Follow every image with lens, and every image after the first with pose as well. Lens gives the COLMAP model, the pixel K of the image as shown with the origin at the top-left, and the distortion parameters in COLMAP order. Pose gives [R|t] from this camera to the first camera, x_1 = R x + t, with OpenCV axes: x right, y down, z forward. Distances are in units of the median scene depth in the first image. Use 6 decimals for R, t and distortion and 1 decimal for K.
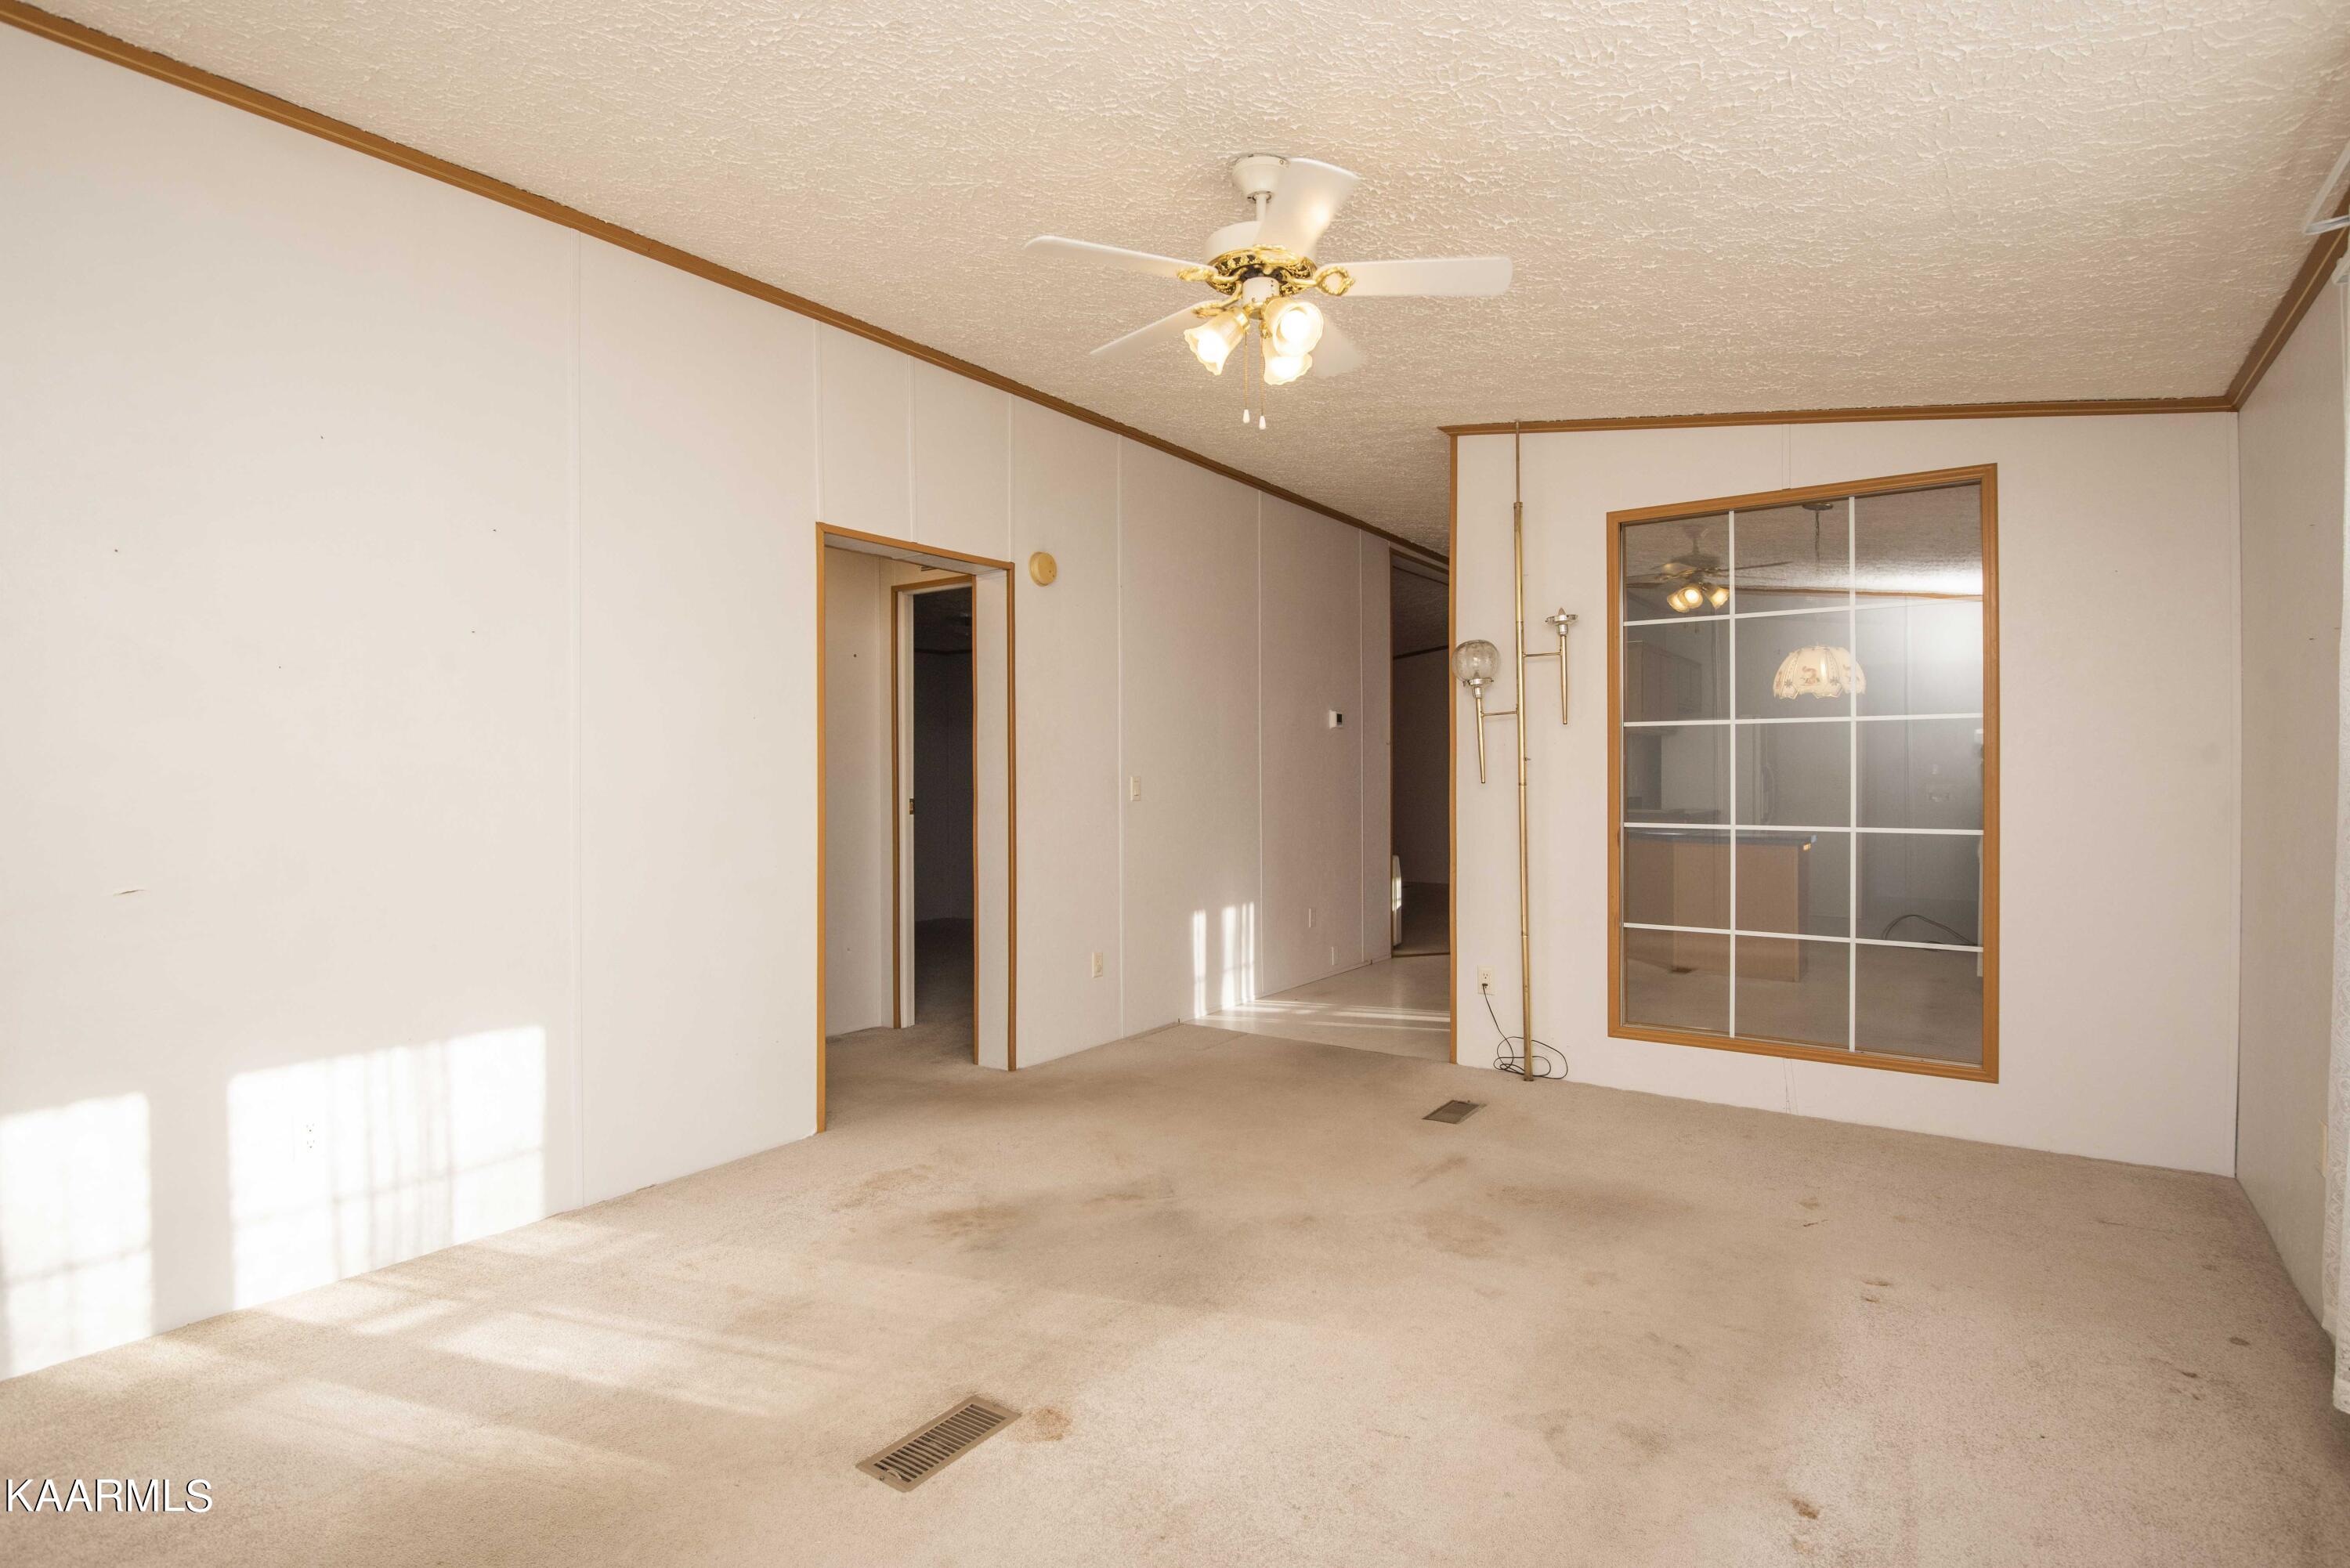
lens RADIAL K [[1141.2, 0, 1189.6], [0, 1141.2, 782.6], [0, 0, 1]] dist [0.001577, -0.020796]
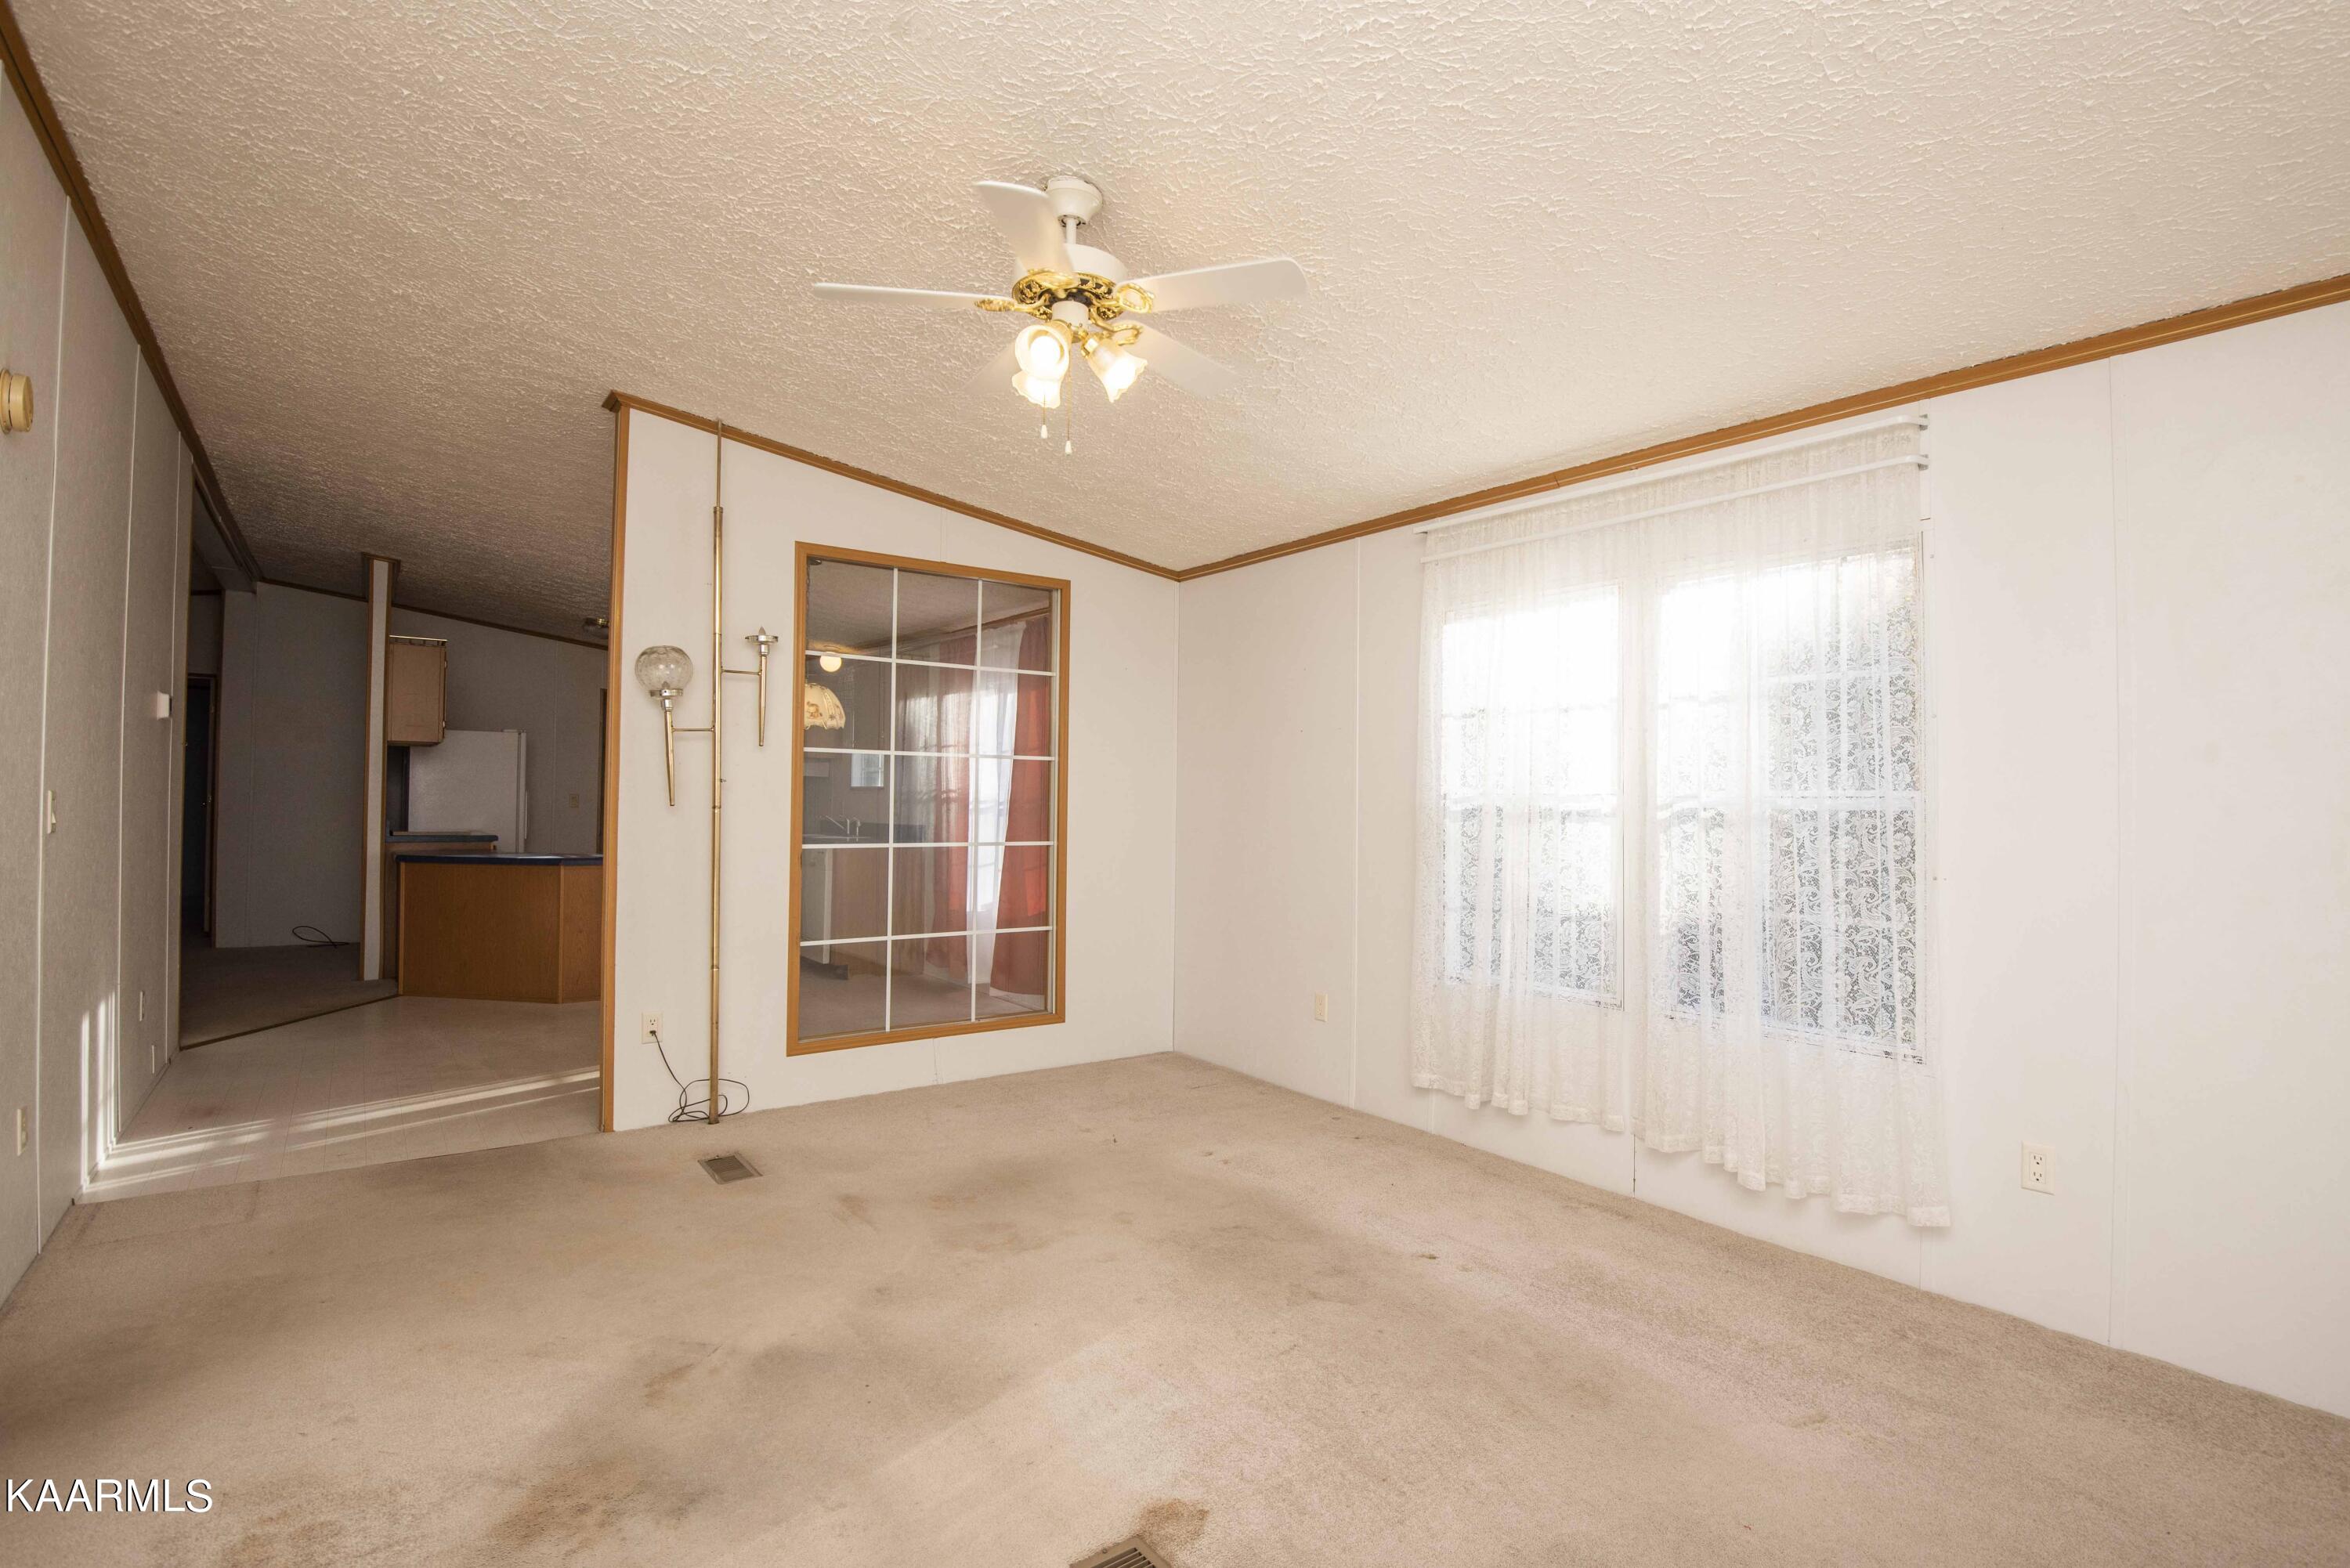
lens RADIAL K [[1141.2, 0, 1189.6], [0, 1141.2, 782.6], [0, 0, 1]] dist [0.001577, -0.020796]
pose [[0.315268, 0.021904, 0.948750, -0.514038], [-0.008797, 0.999758, -0.020158, -0.003513], [-0.948962, -0.001991, 0.315385, 0.361453]]
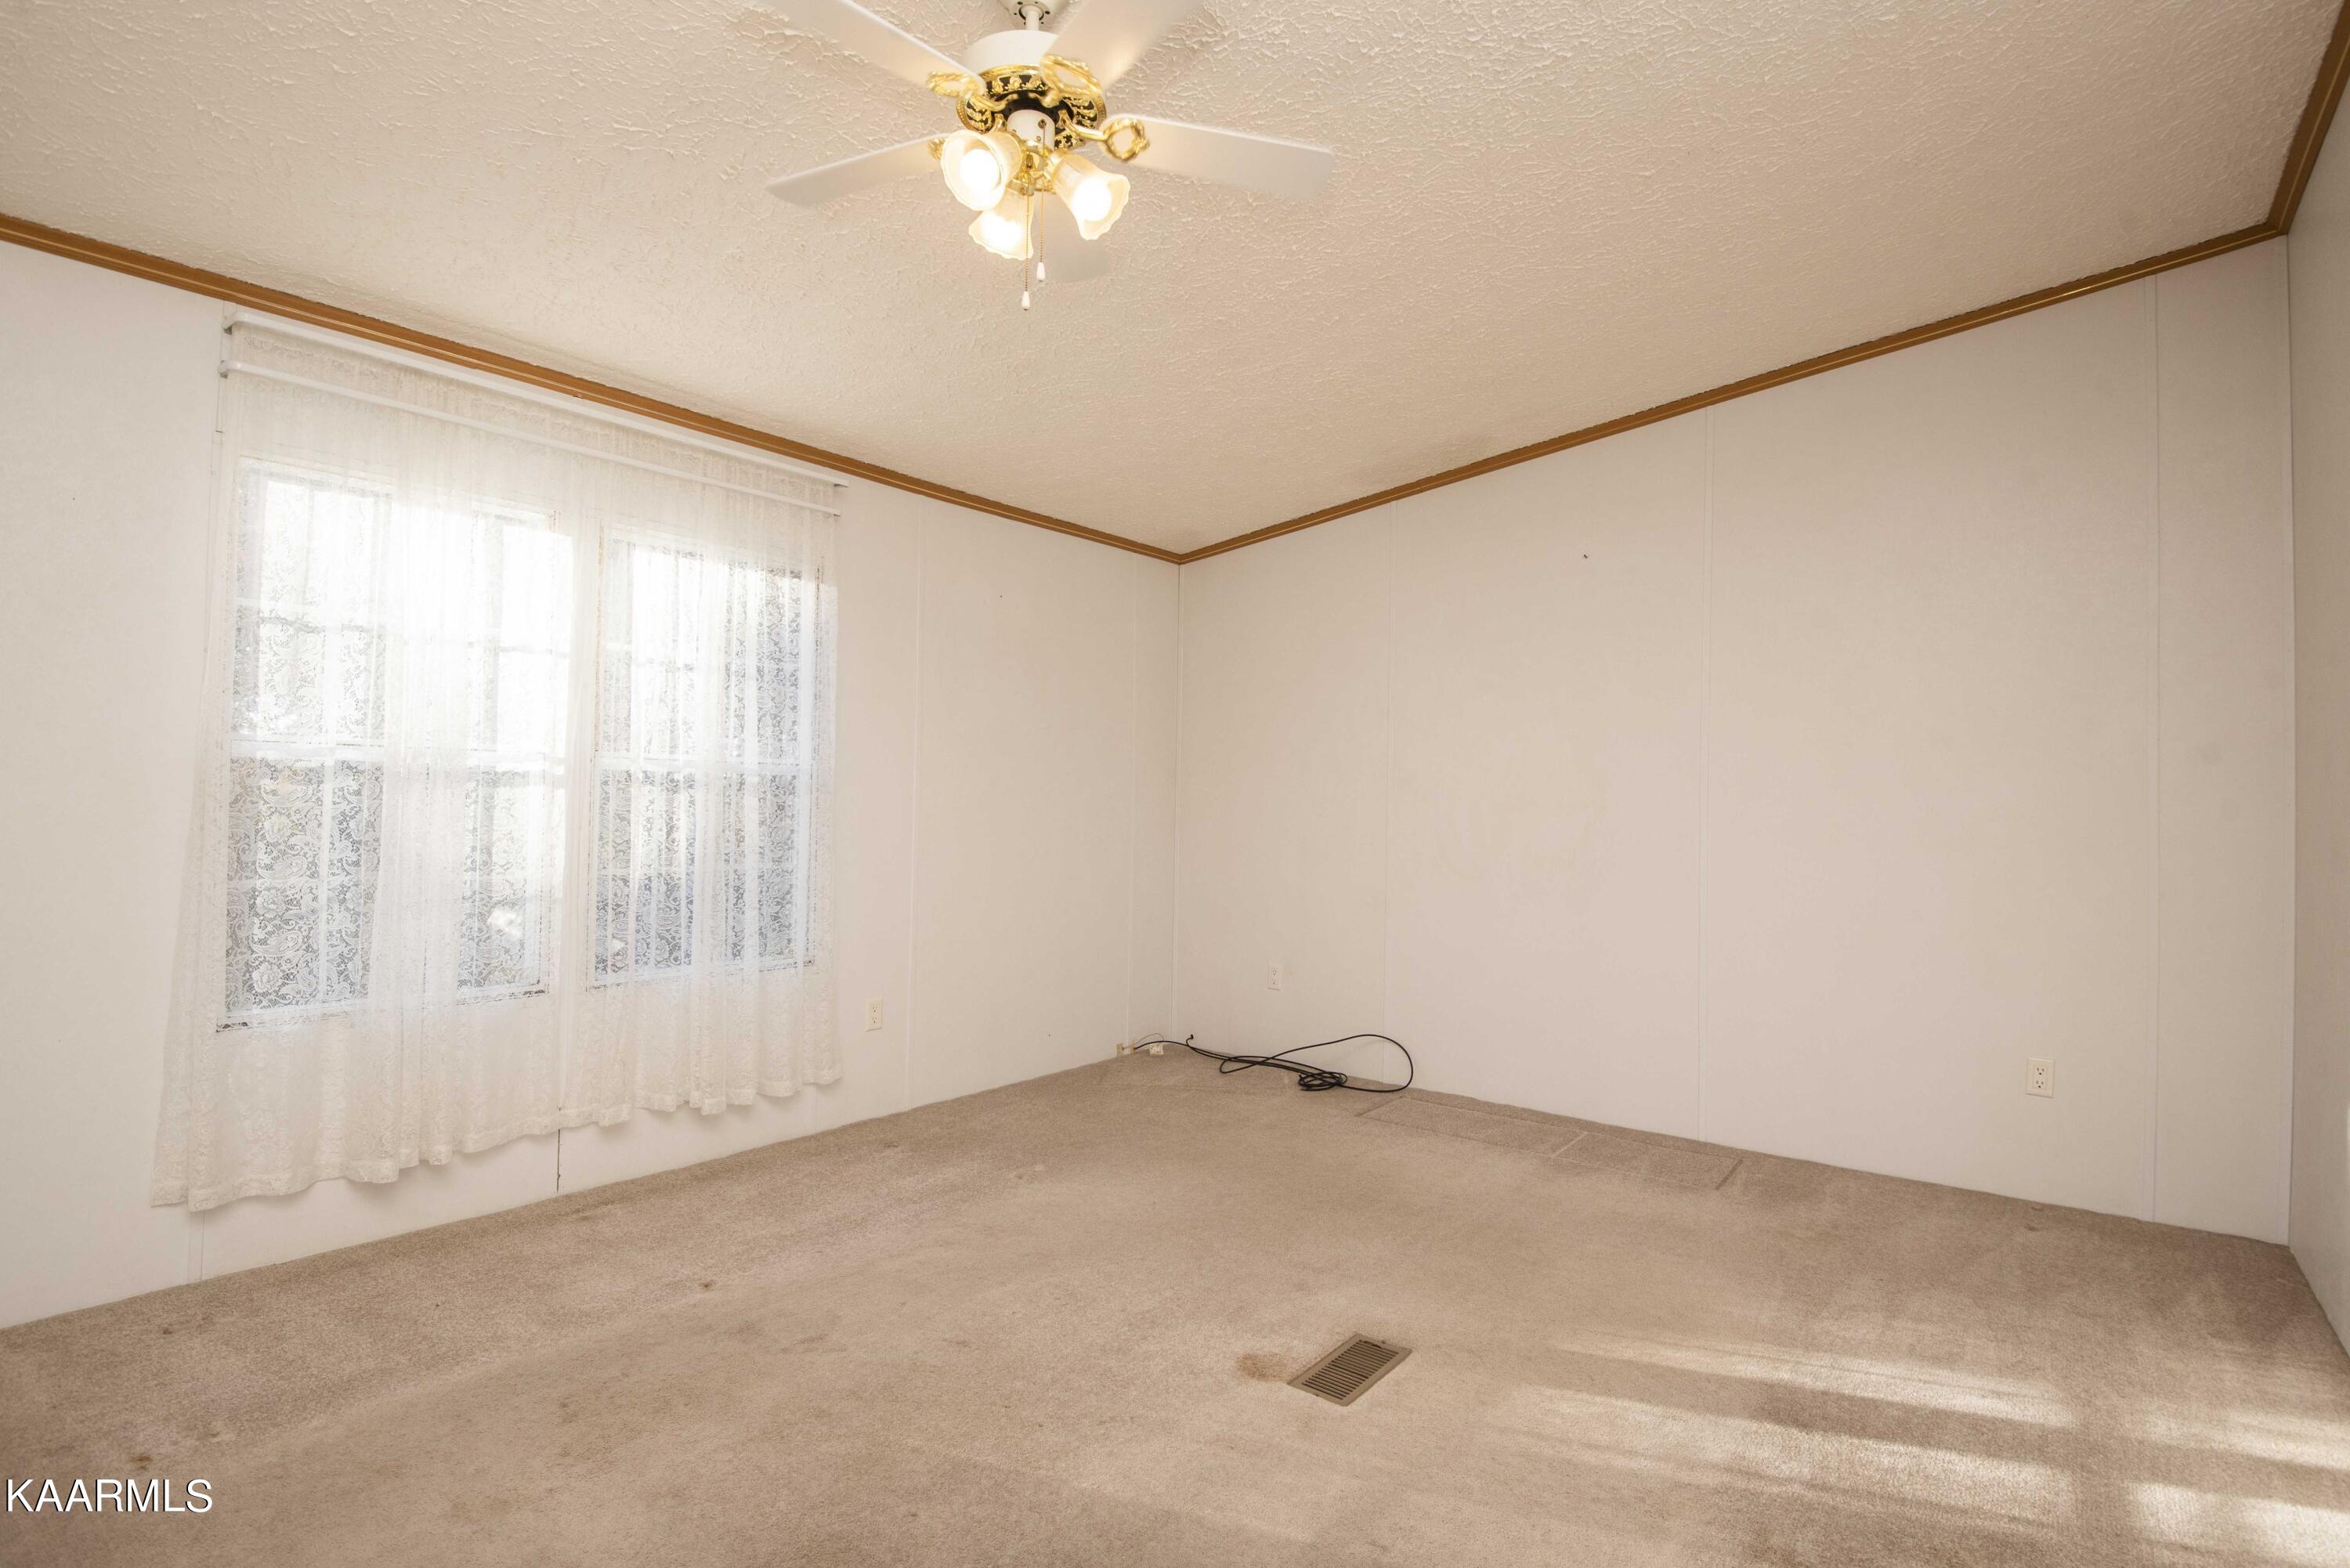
lens RADIAL K [[1141.2, 0, 1189.6], [0, 1141.2, 782.6], [0, 0, 1]] dist [0.001577, -0.020796]
pose [[-0.998089, -0.015493, 0.059818, -0.060809], [-0.015909, 0.999852, -0.006488, 0.002778], [-0.059709, -0.007428, -0.998188, 1.078910]]
